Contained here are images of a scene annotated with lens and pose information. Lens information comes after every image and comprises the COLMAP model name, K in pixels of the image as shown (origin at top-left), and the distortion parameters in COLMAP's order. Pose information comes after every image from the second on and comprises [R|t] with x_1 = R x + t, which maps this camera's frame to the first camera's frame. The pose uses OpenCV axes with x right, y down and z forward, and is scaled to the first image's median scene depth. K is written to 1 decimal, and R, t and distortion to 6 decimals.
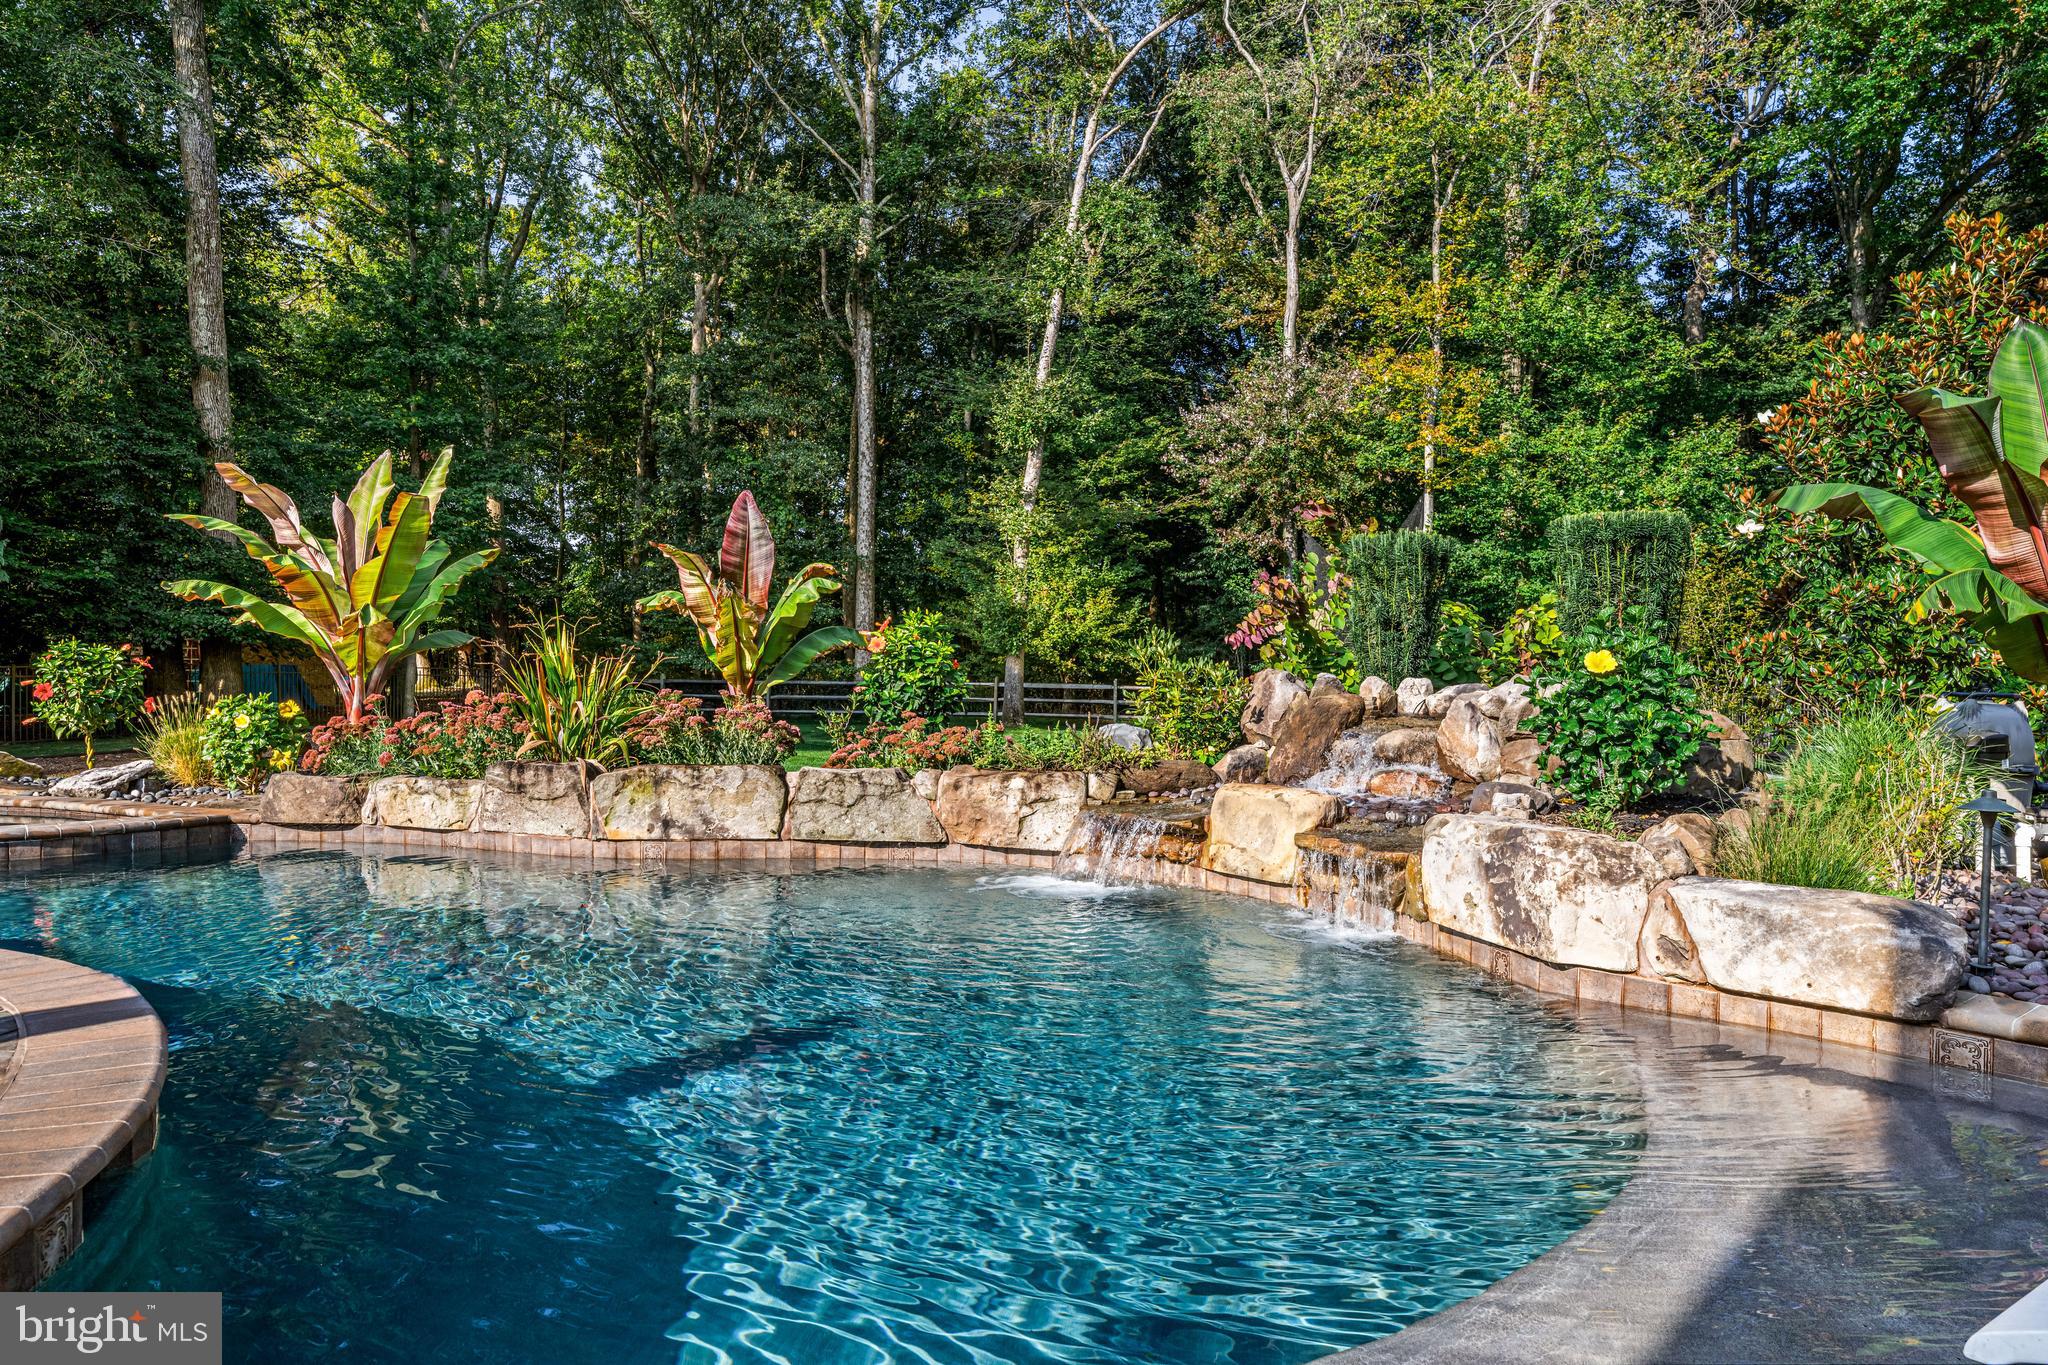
lens RADIAL K [[1365.6, 0, 959.1], [0, 1365.6, 689.0], [0, 0, 1]] dist [0.004517, 0.001573]
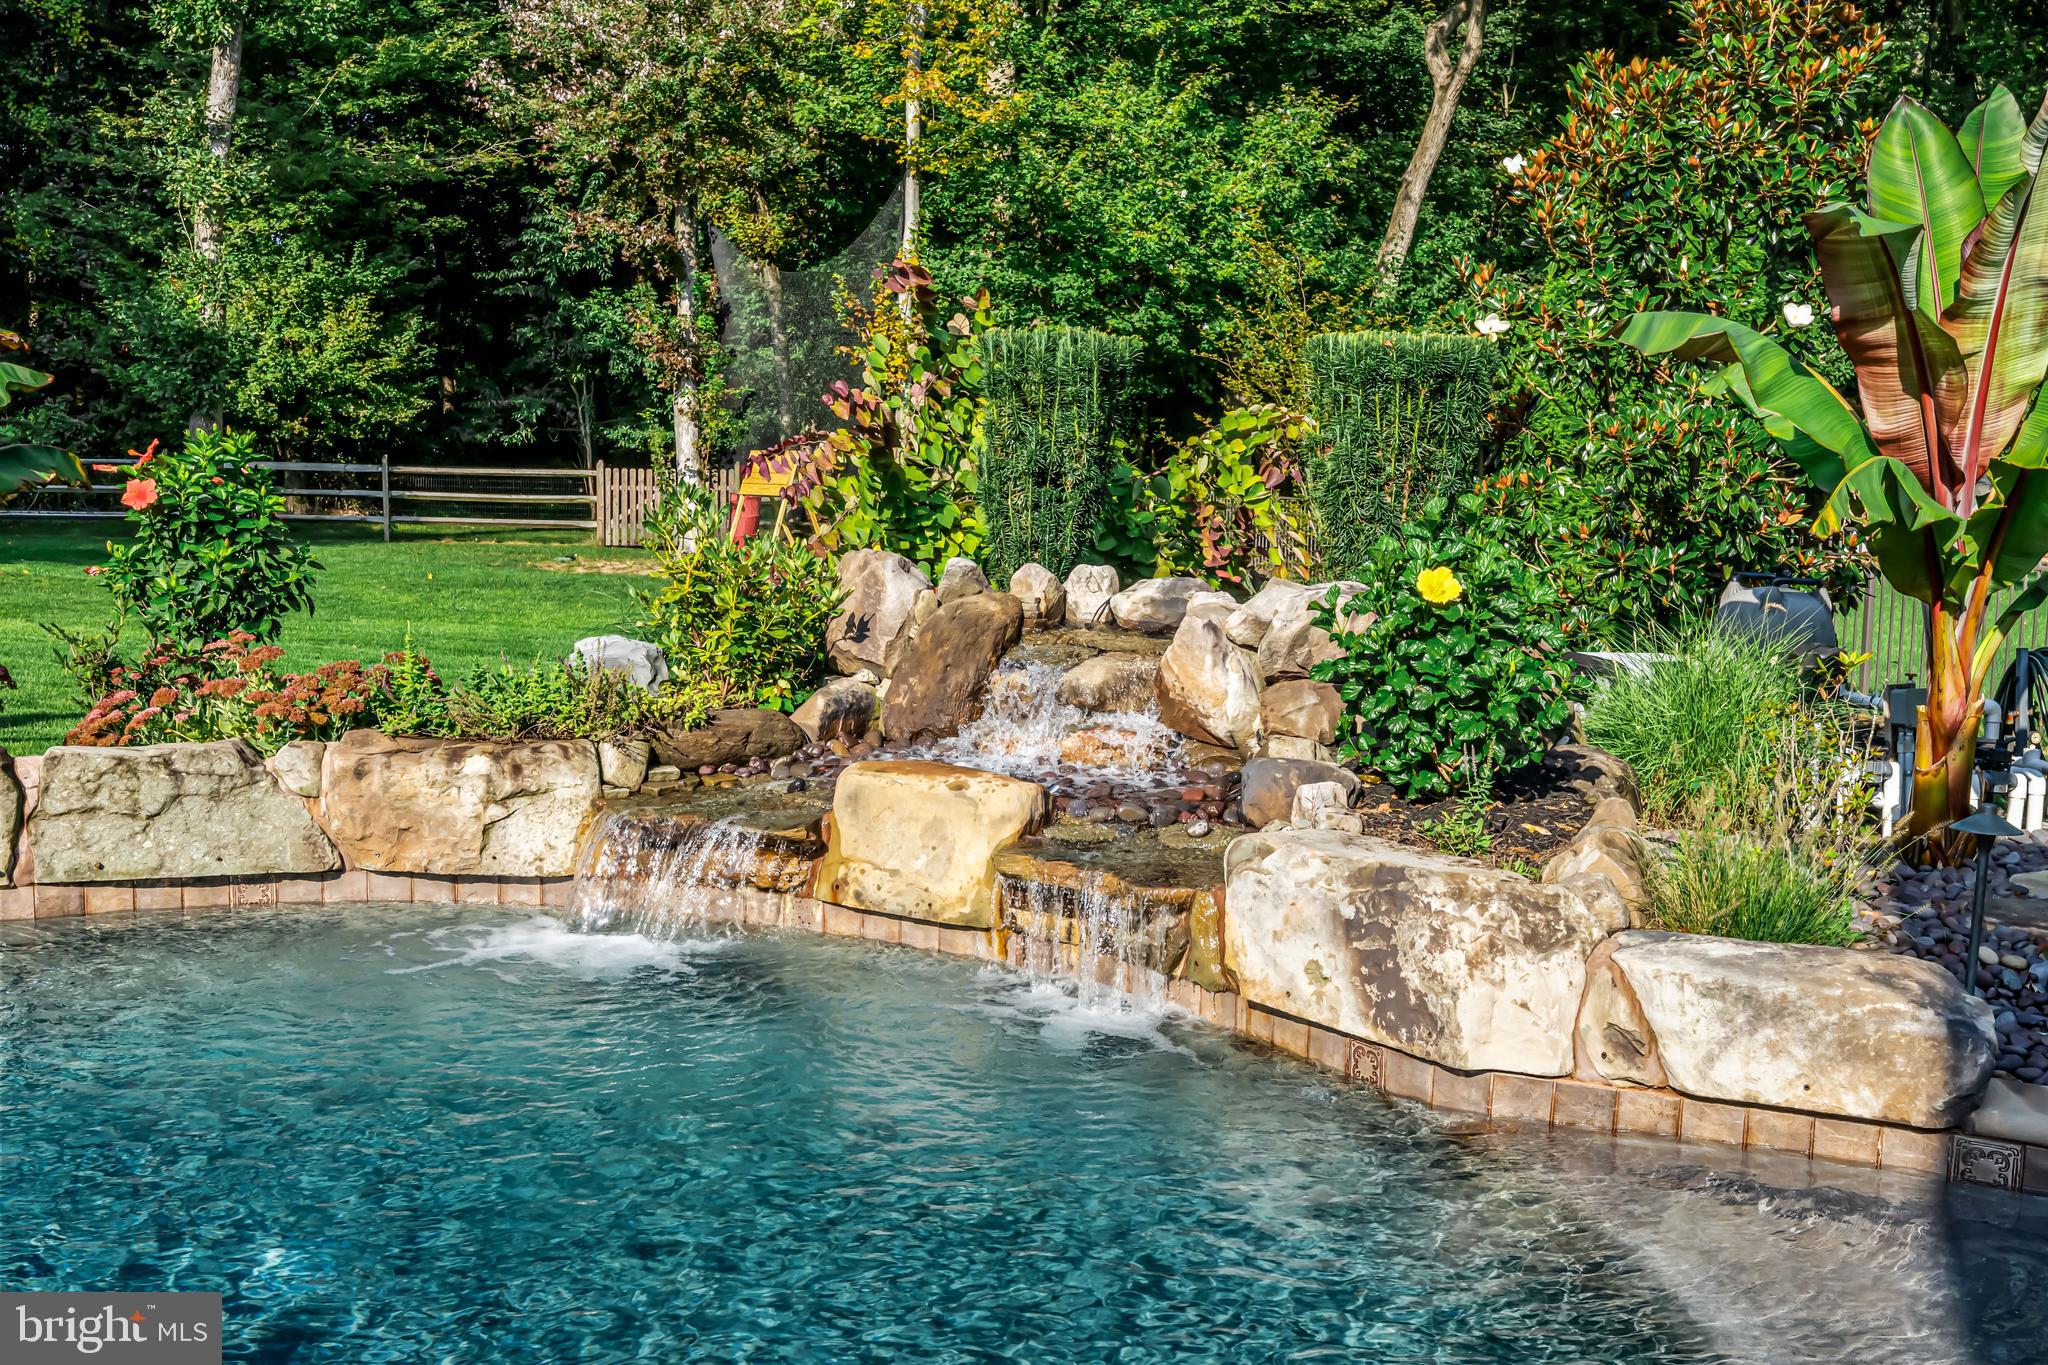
lens RADIAL K [[2203.4, 0, 1075.1], [0, 2203.4, 732.8], [0, 0, 1]] dist [0.004739, 0.000000]
pose [[0.911652, -0.046755, 0.408294, -0.083858], [-0.003107, 0.992695, 0.120612, -0.045319], [-0.410951, -0.111225, 0.904847, 0.043974]]
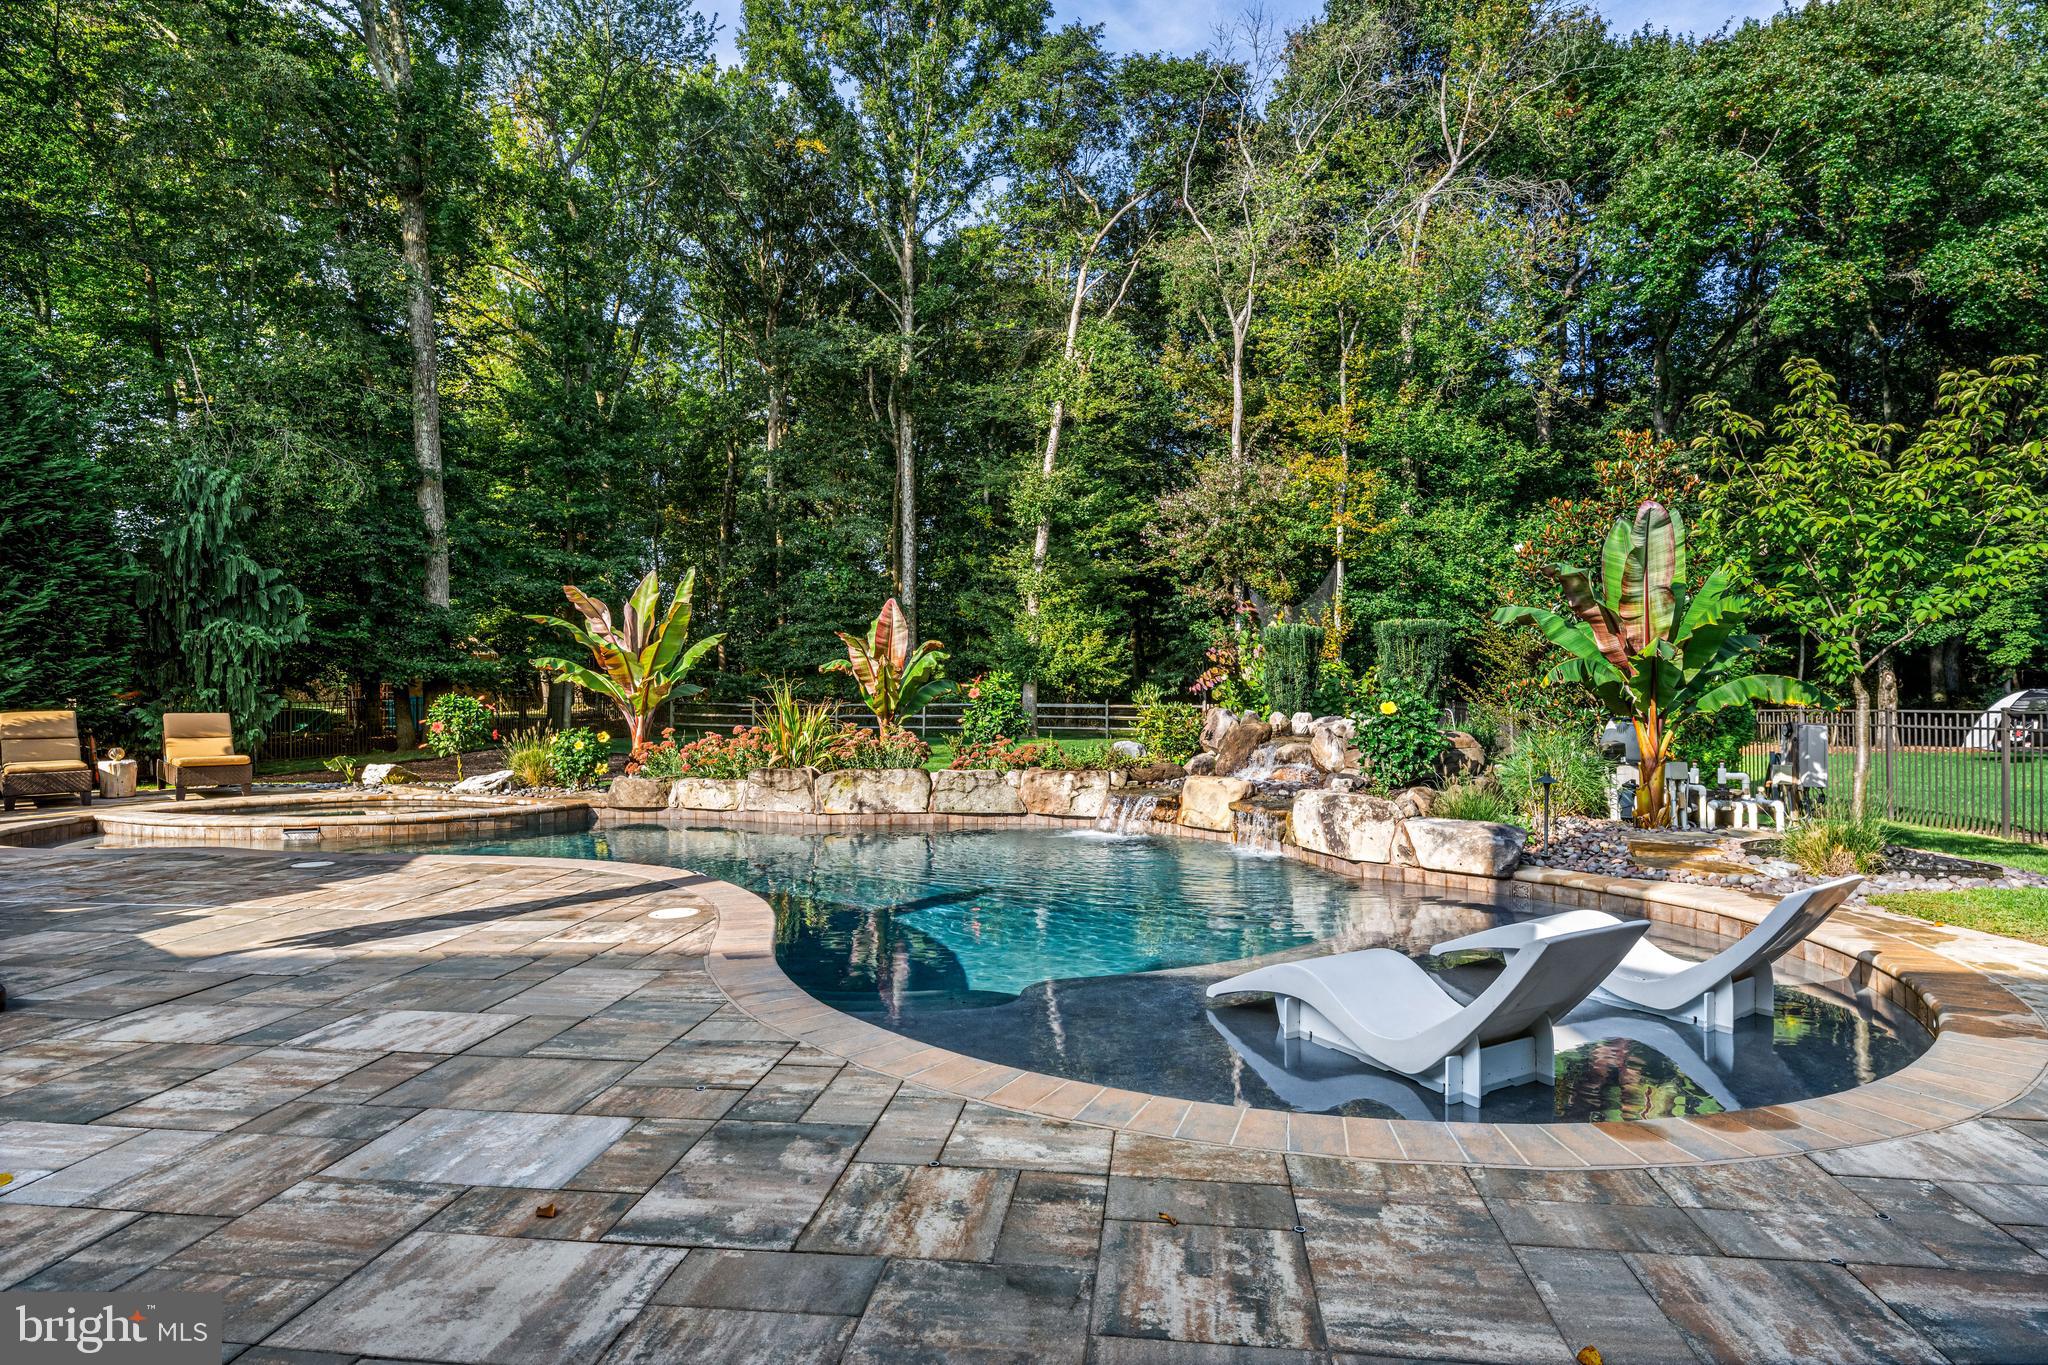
lens RADIAL K [[1082.8, 0, 983.9], [0, 1082.8, 698.3], [0, 0, 1]] dist [0.001229, 0.000704]
pose [[0.999927, -0.011741, 0.002981, -0.052790], [0.011766, 0.999896, -0.008305, -0.015856], [-0.002884, 0.008339, 0.999961, -0.281021]]
